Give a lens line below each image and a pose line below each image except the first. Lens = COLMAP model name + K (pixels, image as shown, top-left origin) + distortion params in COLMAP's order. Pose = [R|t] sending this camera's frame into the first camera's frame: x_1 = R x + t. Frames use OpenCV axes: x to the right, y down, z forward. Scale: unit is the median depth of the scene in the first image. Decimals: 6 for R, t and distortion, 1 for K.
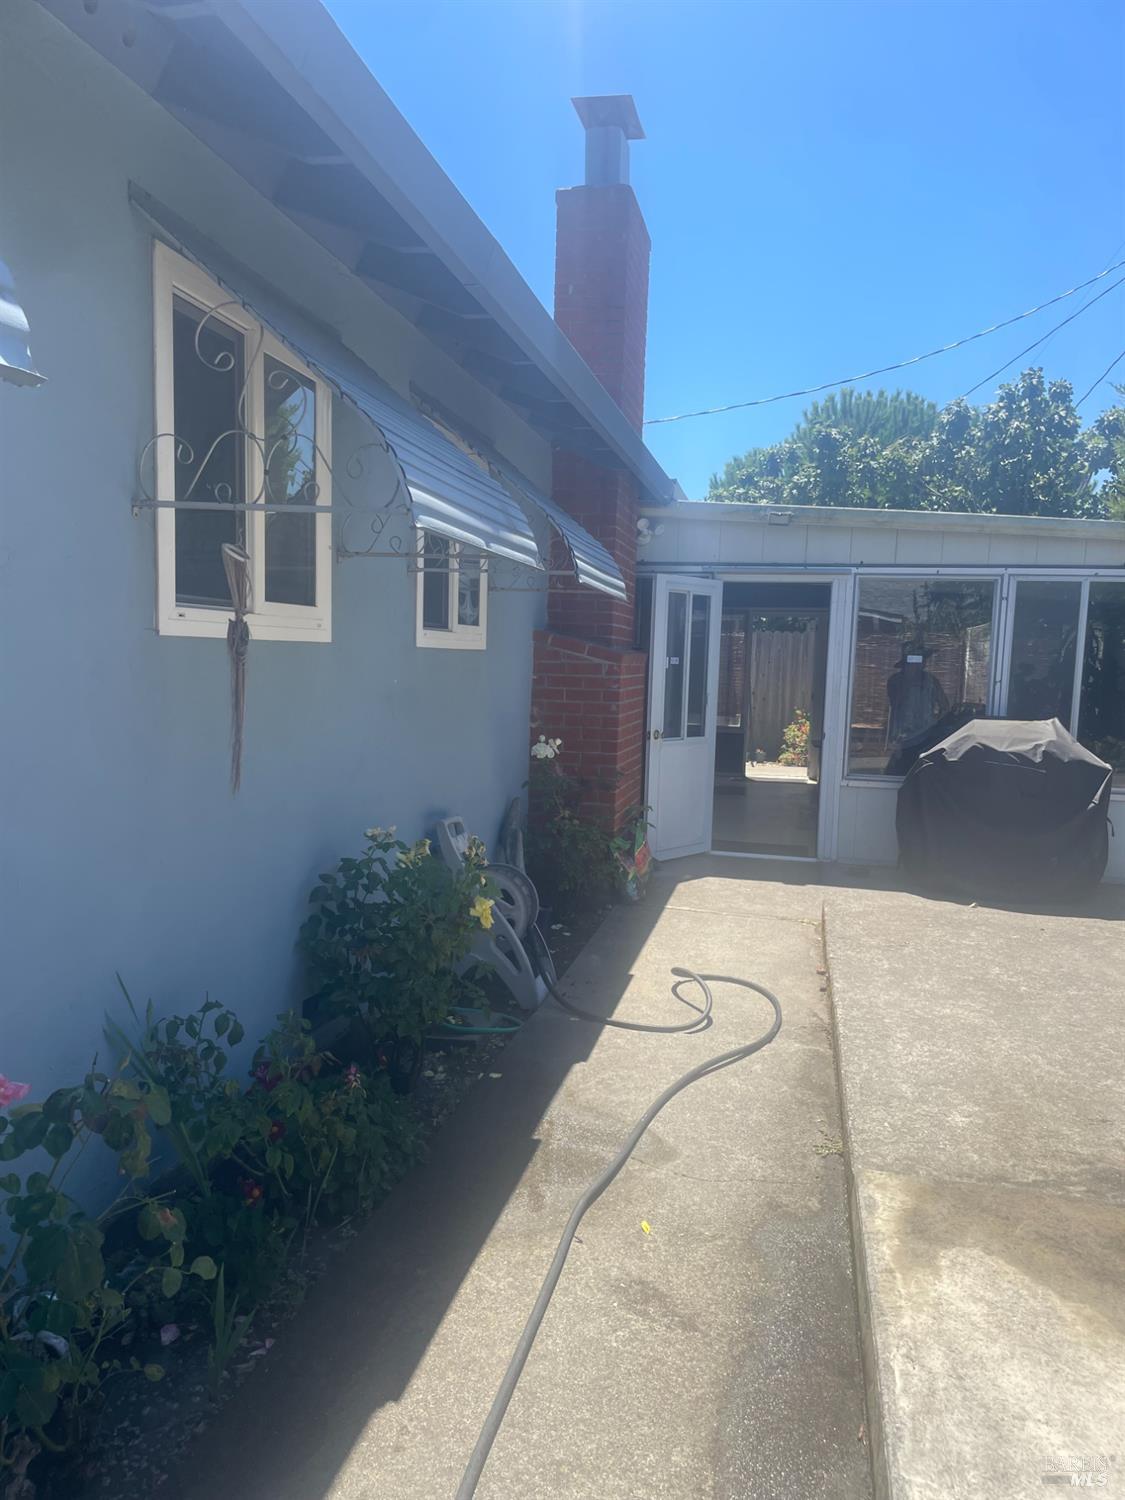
lens RADIAL K [[1138.3, 0, 571.6], [0, 1138.3, 754.7], [0, 0, 1]] dist [0.087404, -0.112139]
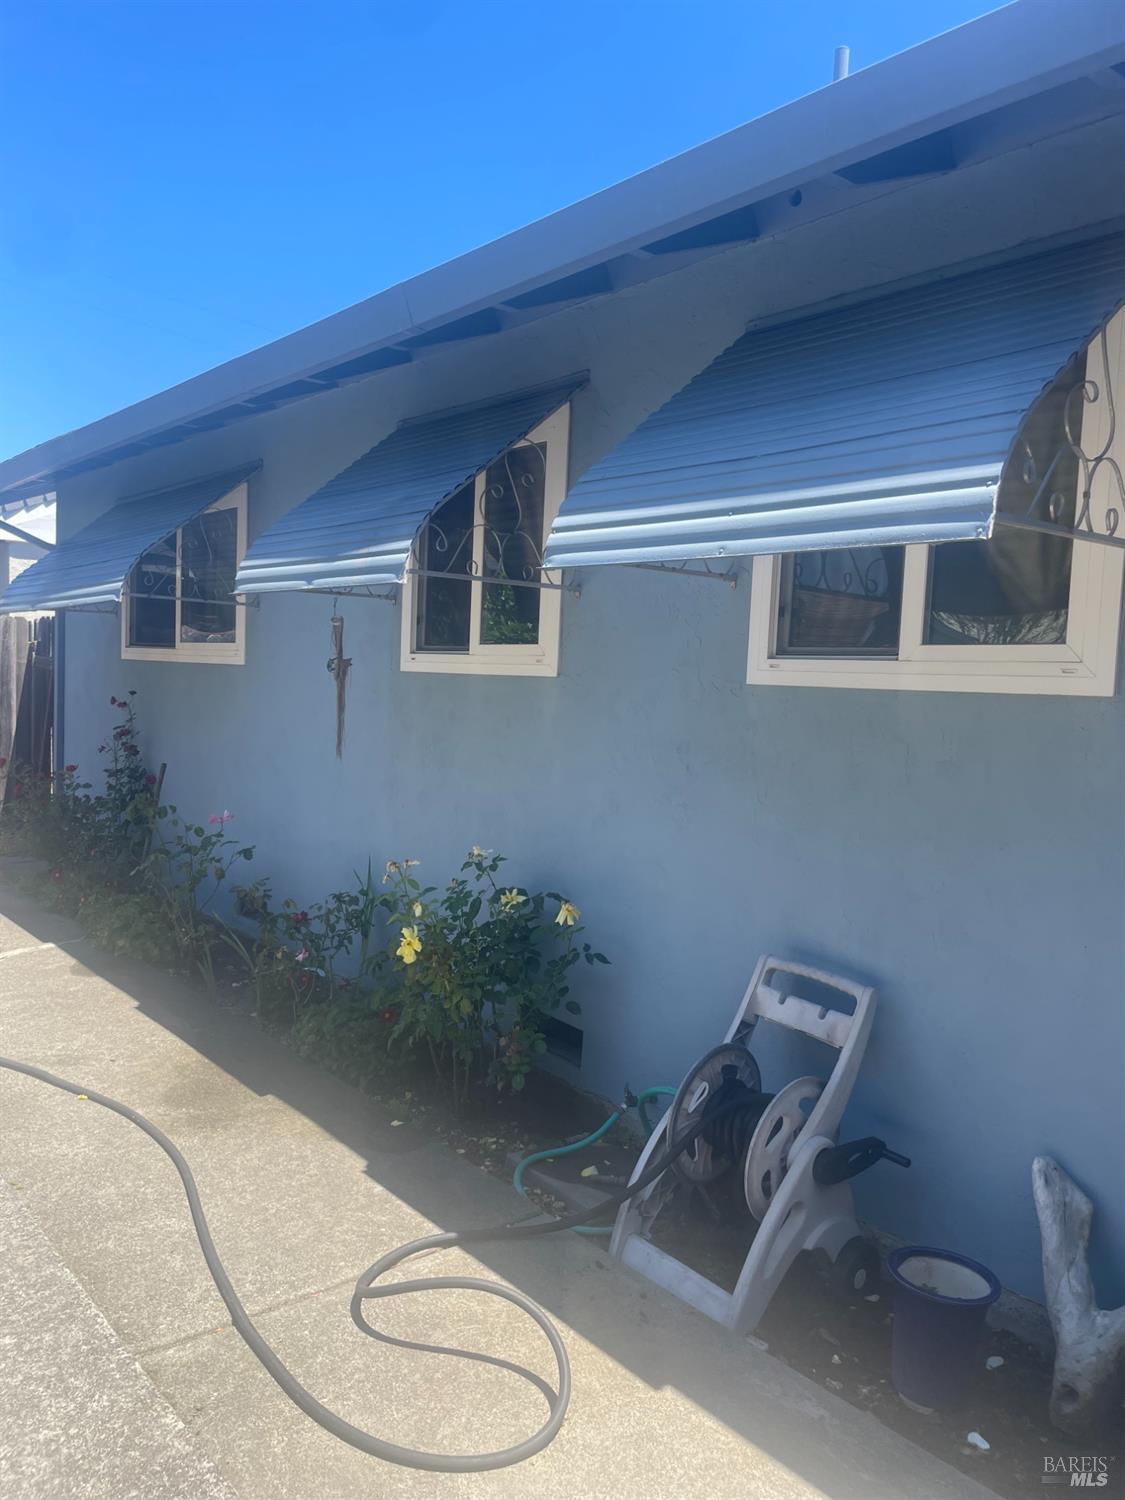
lens RADIAL K [[1138.3, 0, 573.9], [0, 1138.3, 752.8], [0, 0, 1]] dist [0.087404, -0.112139]
pose [[-0.628913, -0.015574, -0.777320, 0.596740], [-0.133080, 0.987200, 0.087893, -0.124795], [0.766001, 0.158723, -0.622936, 1.698461]]
